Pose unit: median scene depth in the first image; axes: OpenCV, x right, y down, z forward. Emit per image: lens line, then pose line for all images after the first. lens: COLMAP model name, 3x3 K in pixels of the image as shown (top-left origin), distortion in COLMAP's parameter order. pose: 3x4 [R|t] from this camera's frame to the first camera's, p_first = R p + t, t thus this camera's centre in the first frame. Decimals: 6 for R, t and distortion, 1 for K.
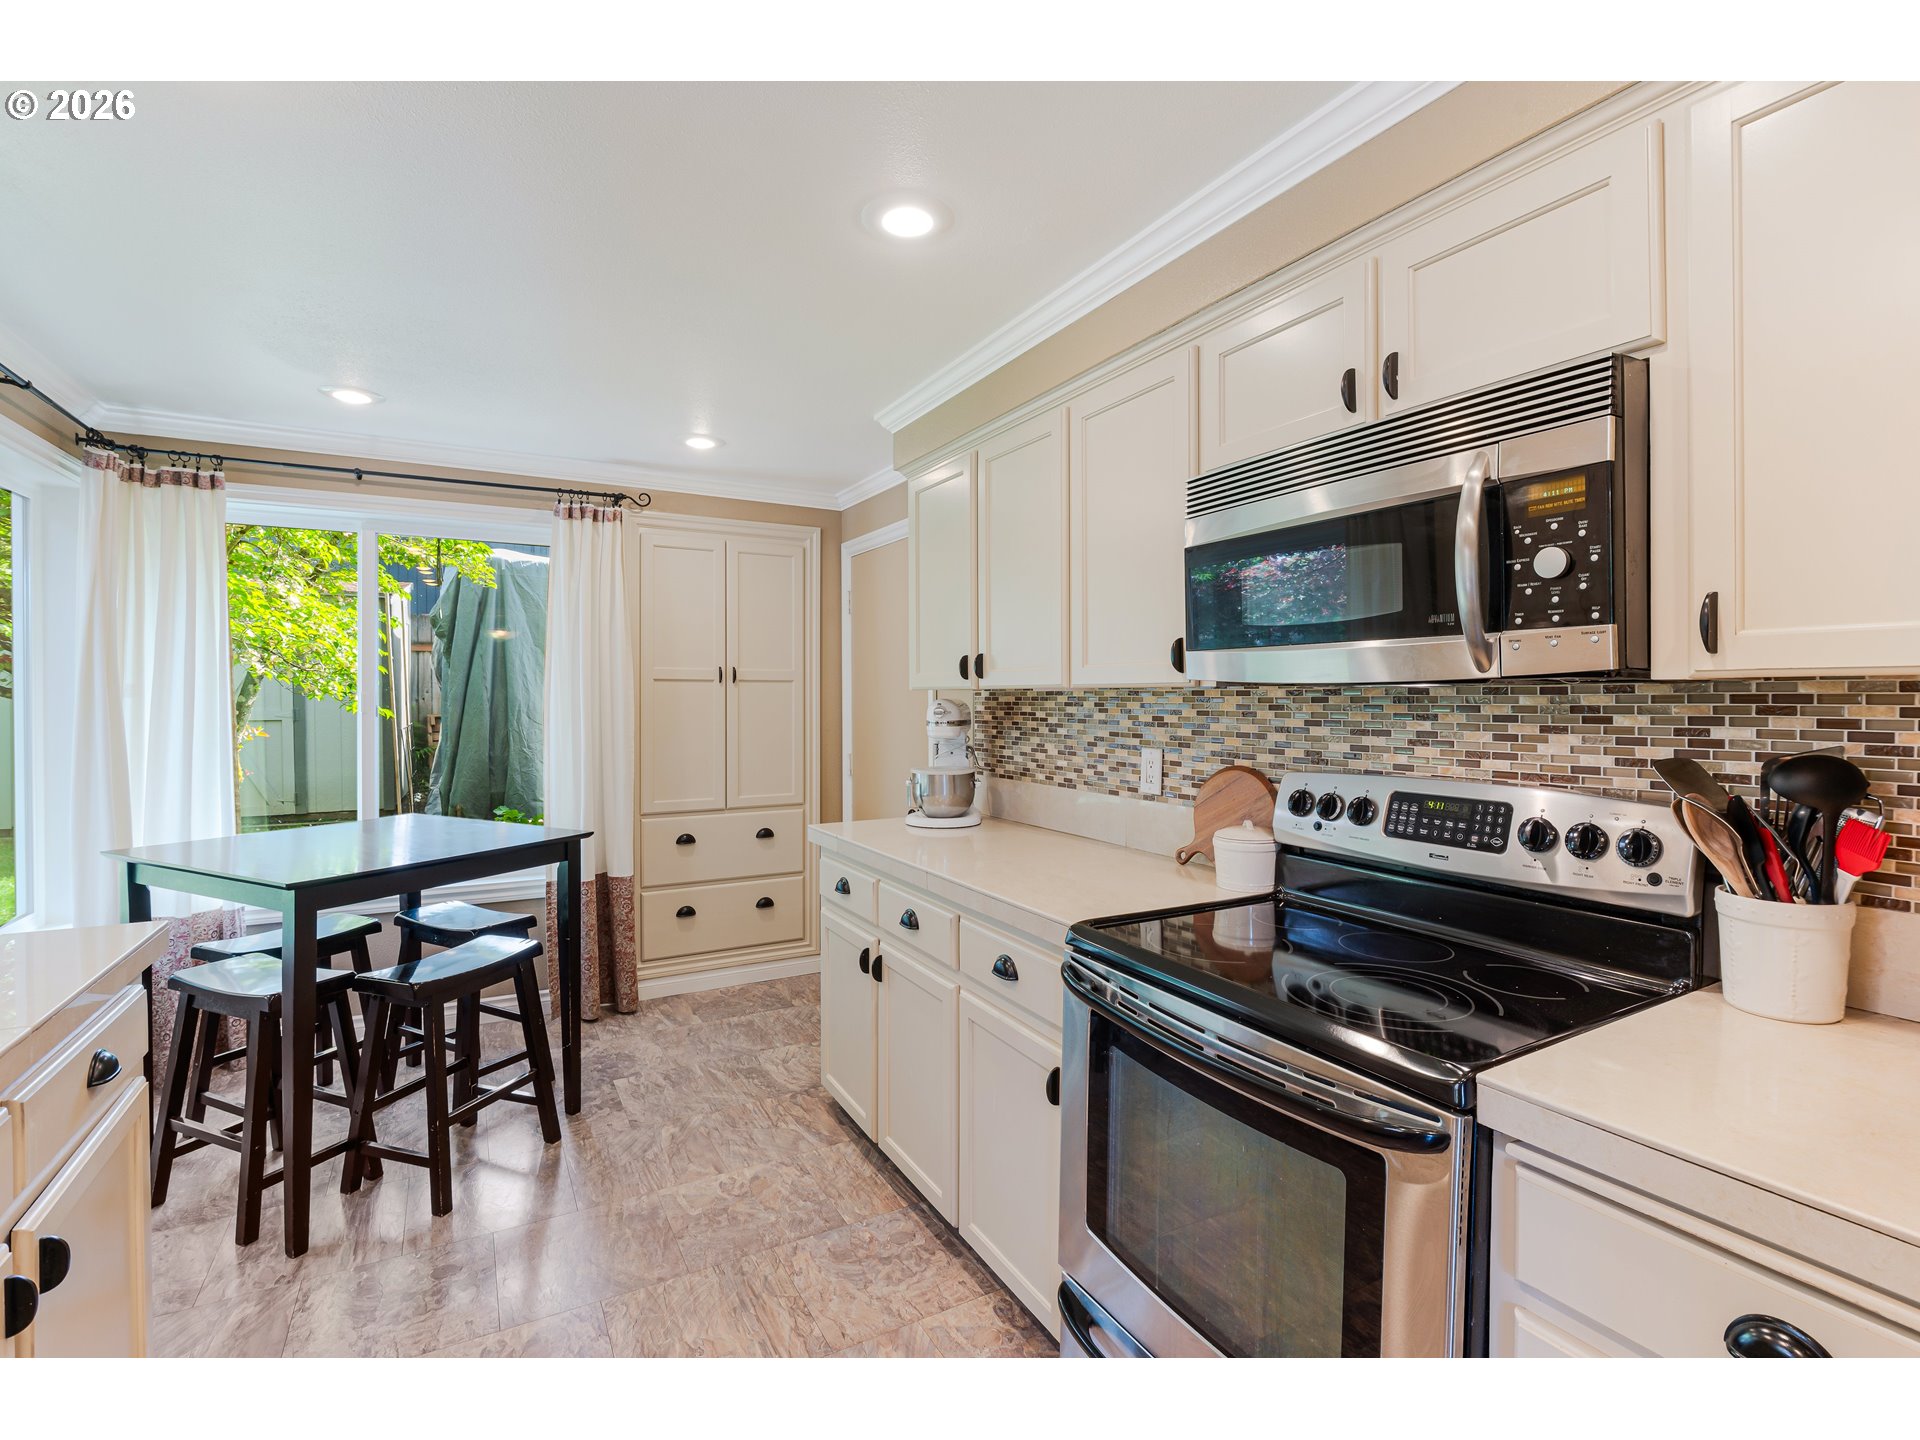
lens RADIAL K [[881.2, 0, 950.8], [0, 881.2, 716.5], [0, 0, 1]] dist [-0.011950, -0.001126]
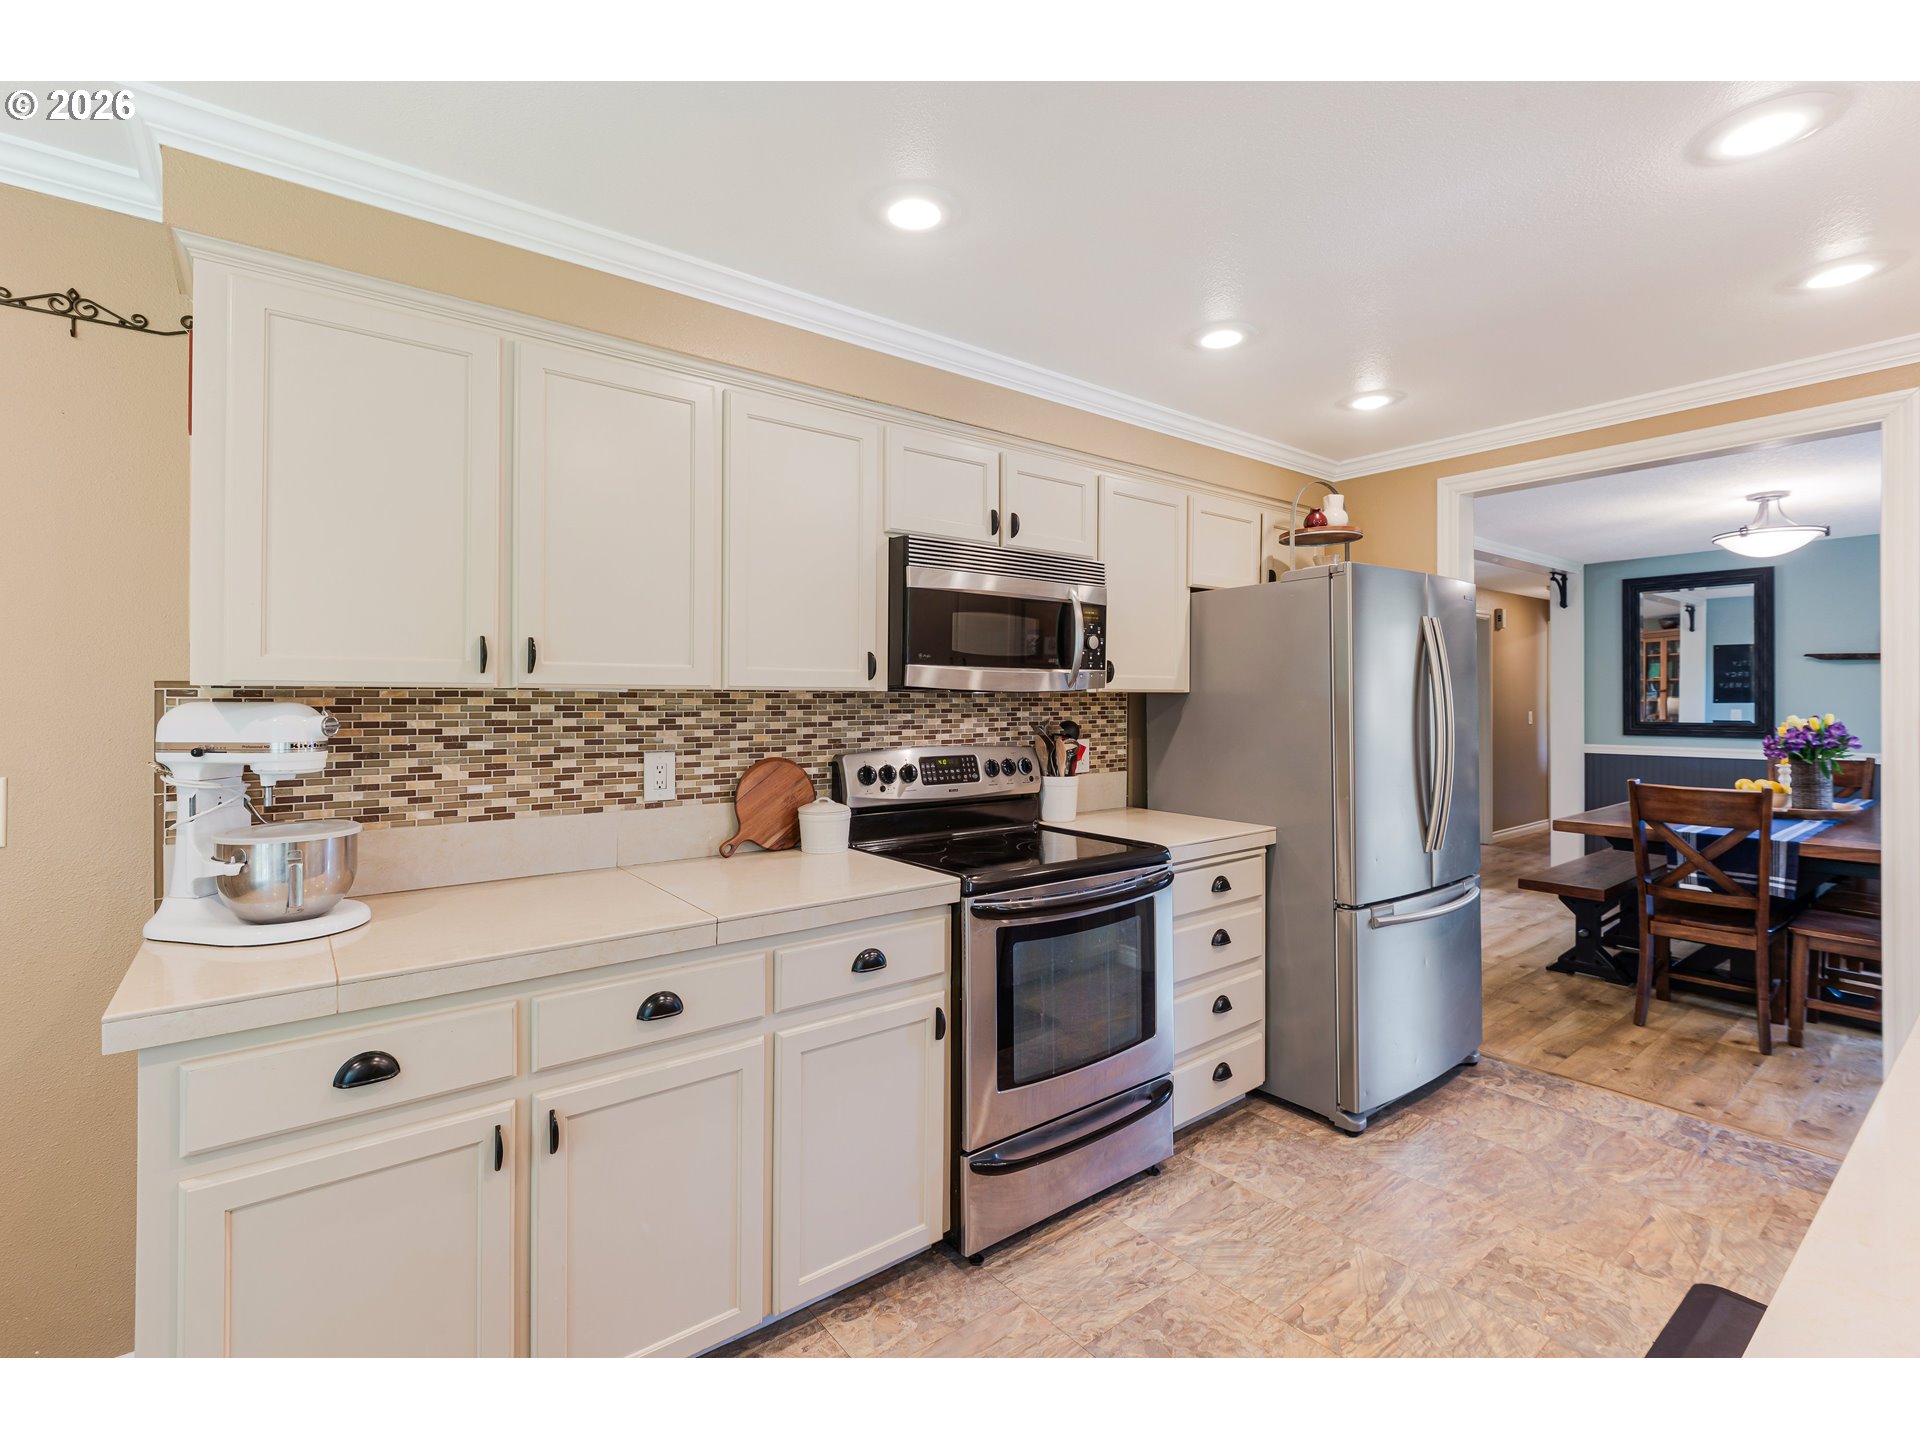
lens RADIAL K [[881.2, 0, 950.6], [0, 881.2, 700.5], [0, 0, 1]] dist [-0.011950, -0.001126]
pose [[-0.159584, 0.001077, 0.987184, -0.904318], [0.024219, 0.999703, 0.002824, -0.018448], [-0.986887, 0.024360, -0.159562, 0.989555]]
